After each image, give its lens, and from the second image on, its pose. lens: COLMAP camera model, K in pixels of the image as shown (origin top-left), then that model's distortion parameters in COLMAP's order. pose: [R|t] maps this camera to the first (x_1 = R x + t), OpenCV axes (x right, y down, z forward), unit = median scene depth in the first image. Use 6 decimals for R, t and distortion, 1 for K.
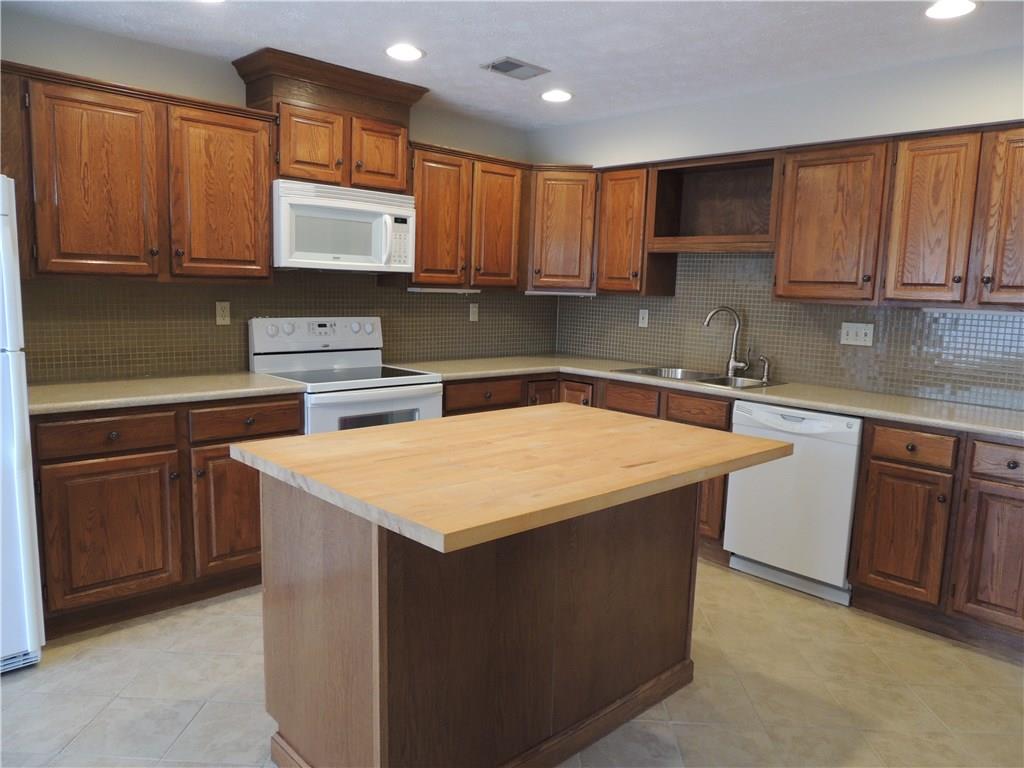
lens RADIAL K [[720.4, 0, 516.4], [0, 720.4, 382.5], [0, 0, 1]] dist [-0.039344, 0.004109]
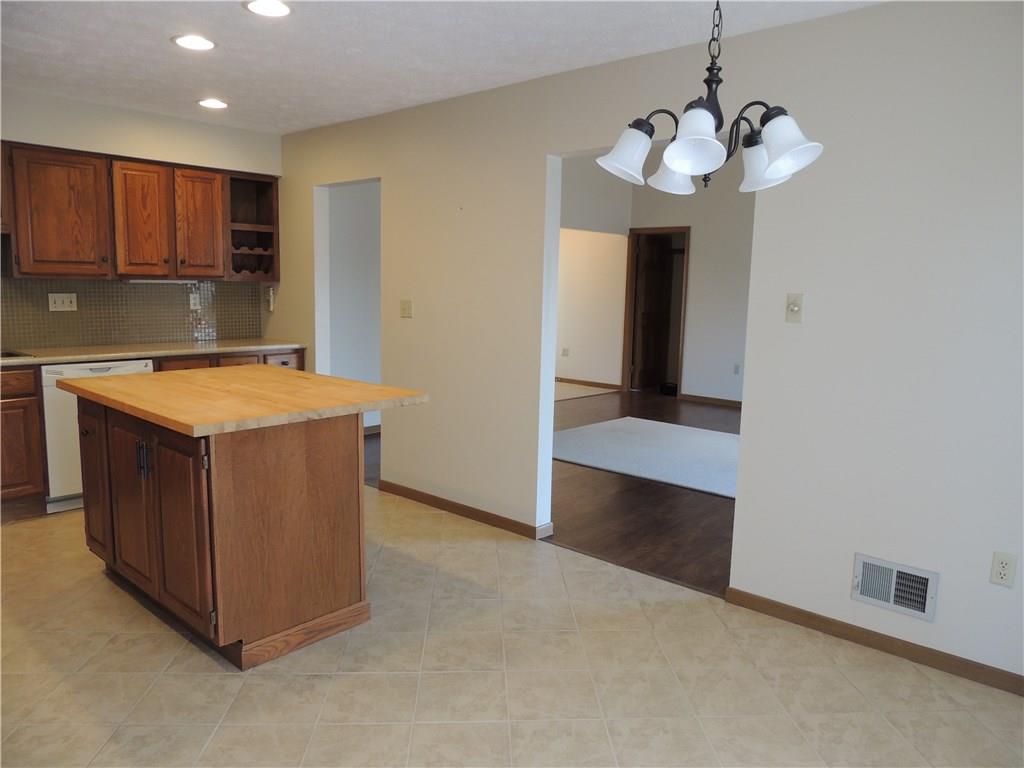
lens RADIAL K [[720.4, 0, 513.7], [0, 720.4, 387.1], [0, 0, 1]] dist [-0.039344, 0.004109]
pose [[-0.068779, -0.176059, 0.981974, -1.418373], [0.102903, 0.977802, 0.182519, -0.117020], [-0.992311, 0.113602, -0.049135, 0.510852]]
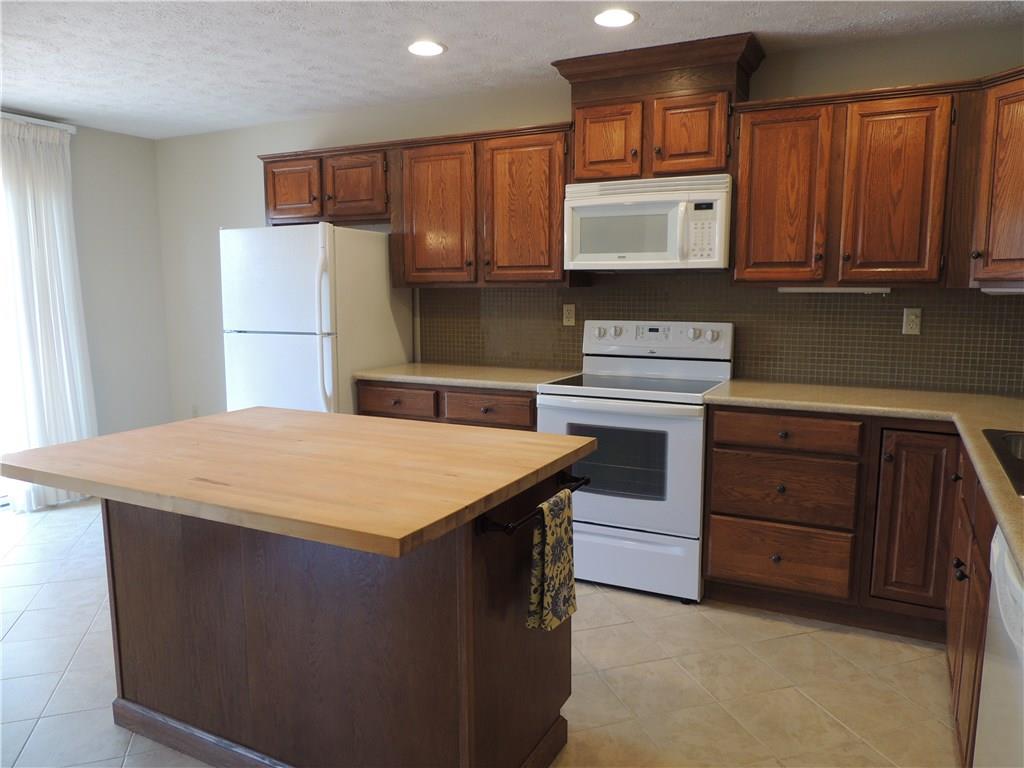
lens RADIAL K [[720.4, 0, 514.5], [0, 720.4, 384.3], [0, 0, 1]] dist [-0.039344, 0.004109]
pose [[0.329079, 0.098583, -0.939142, 0.562324], [-0.108145, 0.991927, 0.066229, -0.052481], [0.938089, 0.079769, 0.337083, 0.528888]]
